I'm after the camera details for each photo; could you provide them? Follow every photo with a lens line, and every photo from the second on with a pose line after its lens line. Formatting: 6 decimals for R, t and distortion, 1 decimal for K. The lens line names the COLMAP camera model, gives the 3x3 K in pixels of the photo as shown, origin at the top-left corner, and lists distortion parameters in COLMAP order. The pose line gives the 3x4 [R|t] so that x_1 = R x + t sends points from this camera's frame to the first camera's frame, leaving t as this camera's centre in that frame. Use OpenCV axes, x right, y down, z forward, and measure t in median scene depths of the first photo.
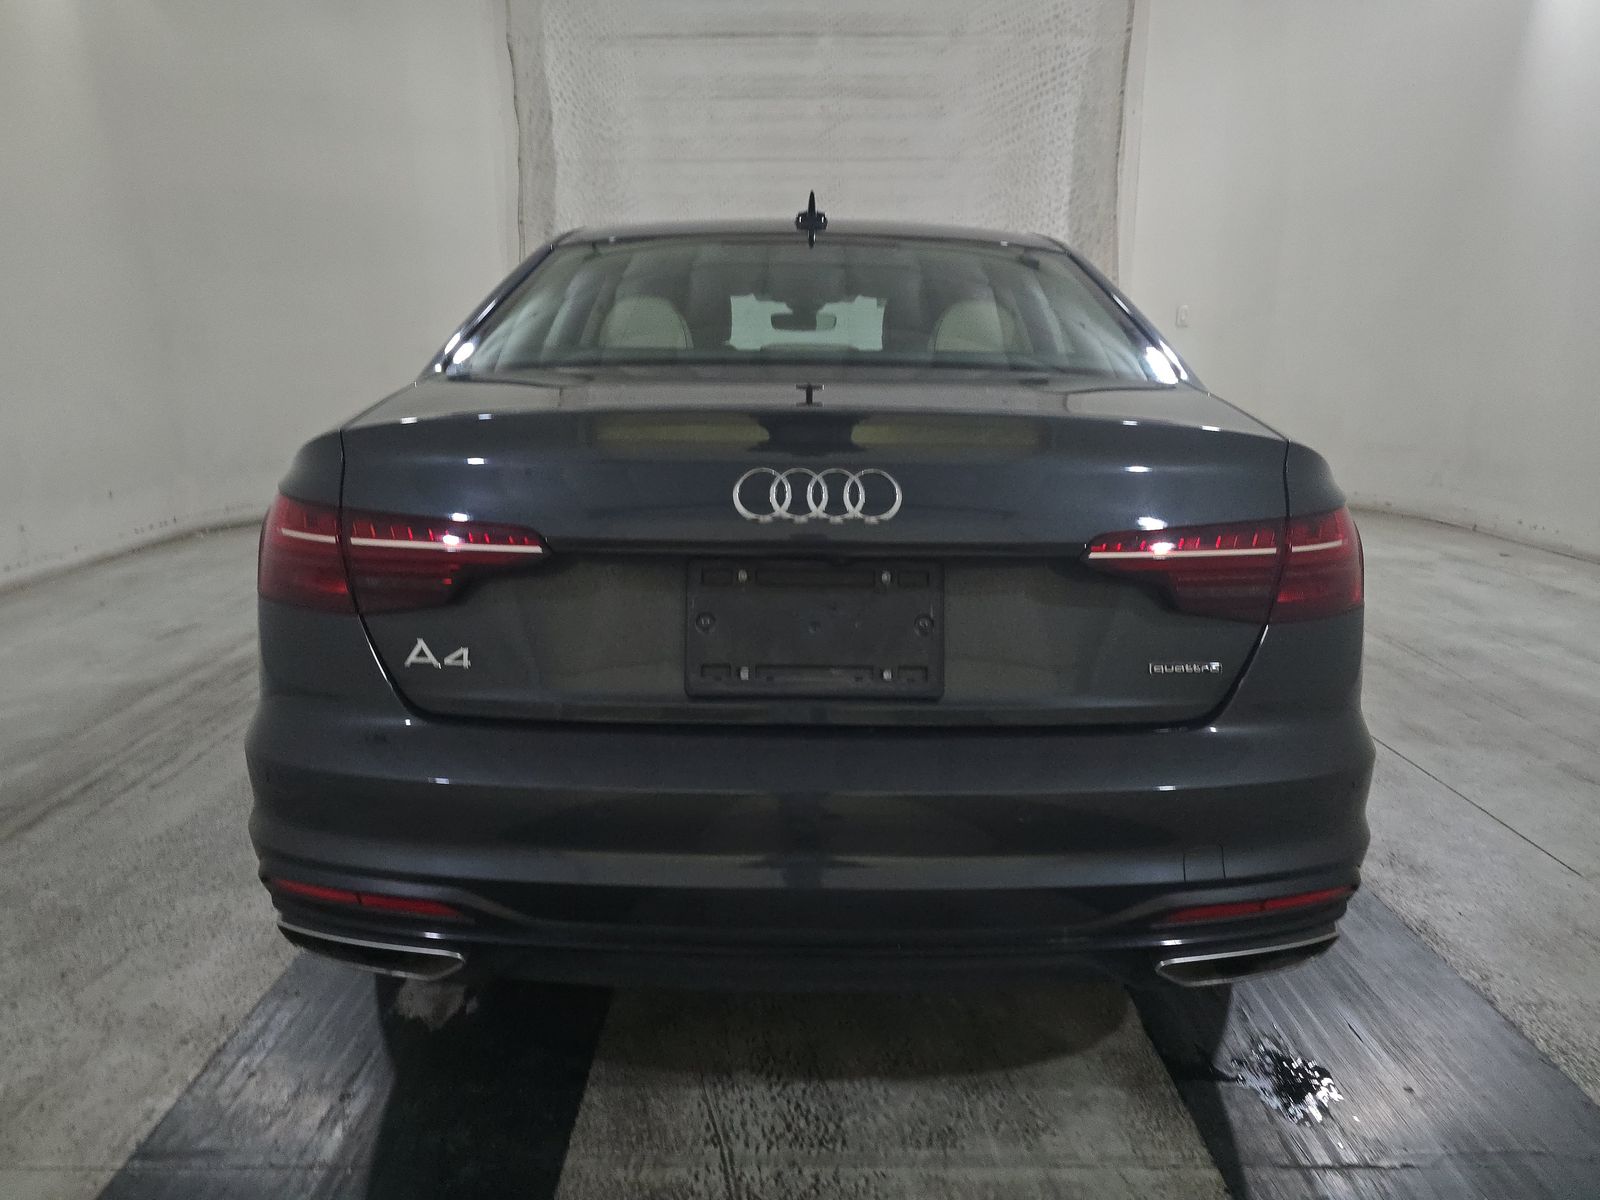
lens RADIAL K [[1058.0, 0, 802.7], [0, 1058.0, 625.4], [0, 0, 1]] dist [0.024348, -0.020775]
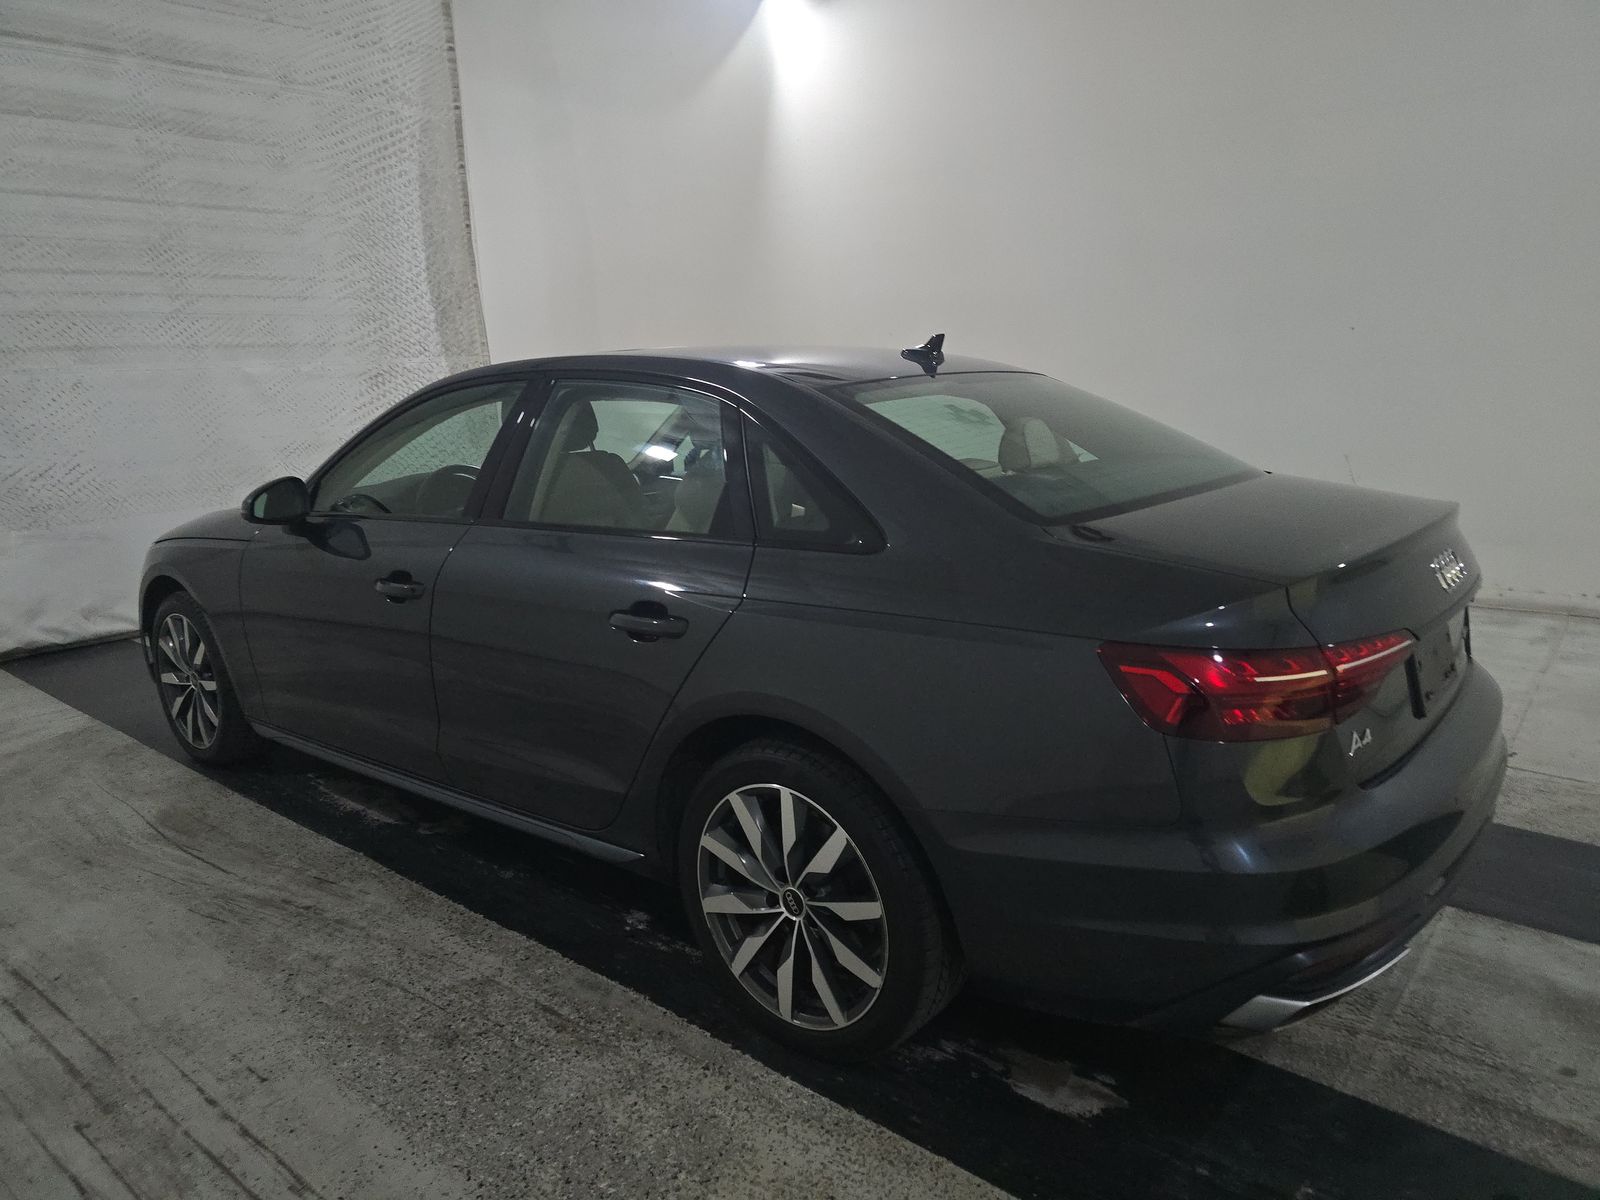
lens RADIAL K [[1058.0, 0, 802.7], [0, 1058.0, 625.4], [0, 0, 1]] dist [0.024348, -0.020775]
pose [[0.646379, -0.200101, 0.736311, -0.333882], [0.220901, 0.972750, 0.070435, -0.067649], [-0.730340, 0.117124, 0.672967, 0.116060]]
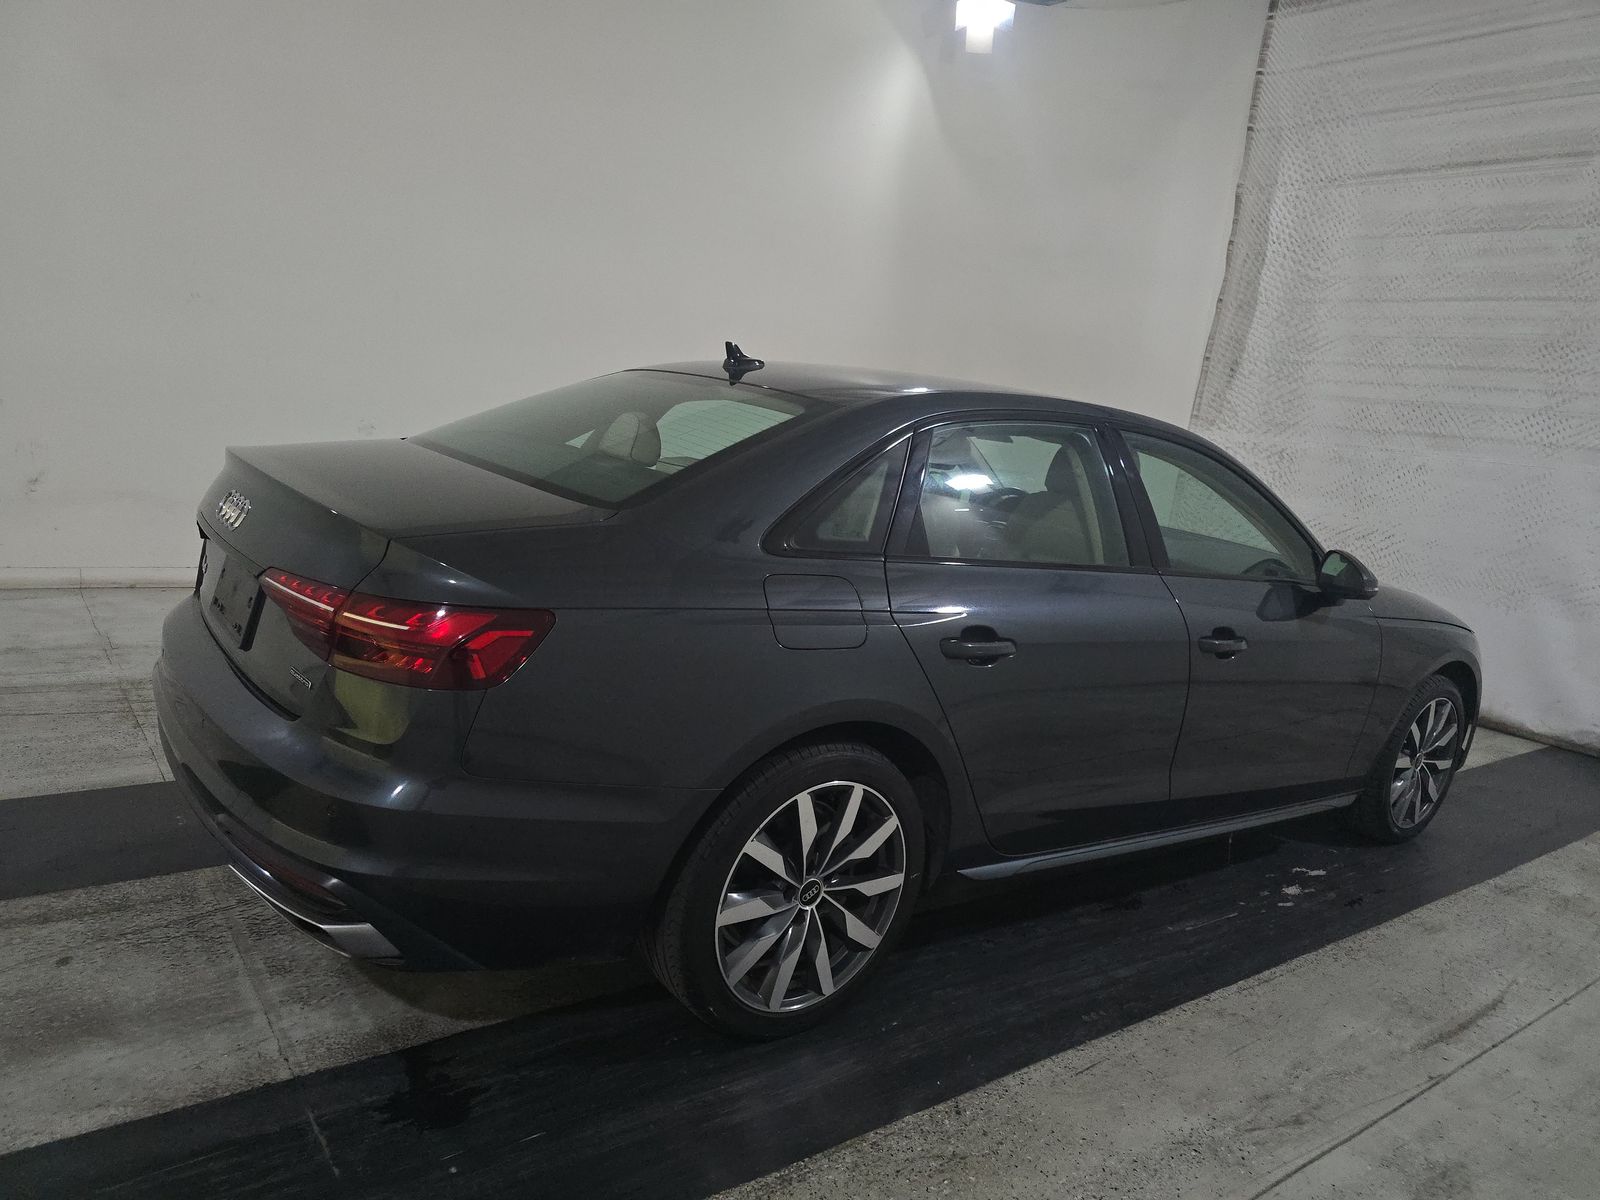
lens RADIAL K [[1058.0, 0, 802.7], [0, 1058.0, 625.4], [0, 0, 1]] dist [0.024348, -0.020775]
pose [[0.604336, 0.234073, -0.761569, 0.351446], [-0.315175, 0.948134, 0.041311, -0.056048], [0.731740, 0.215061, 0.646766, 0.108767]]
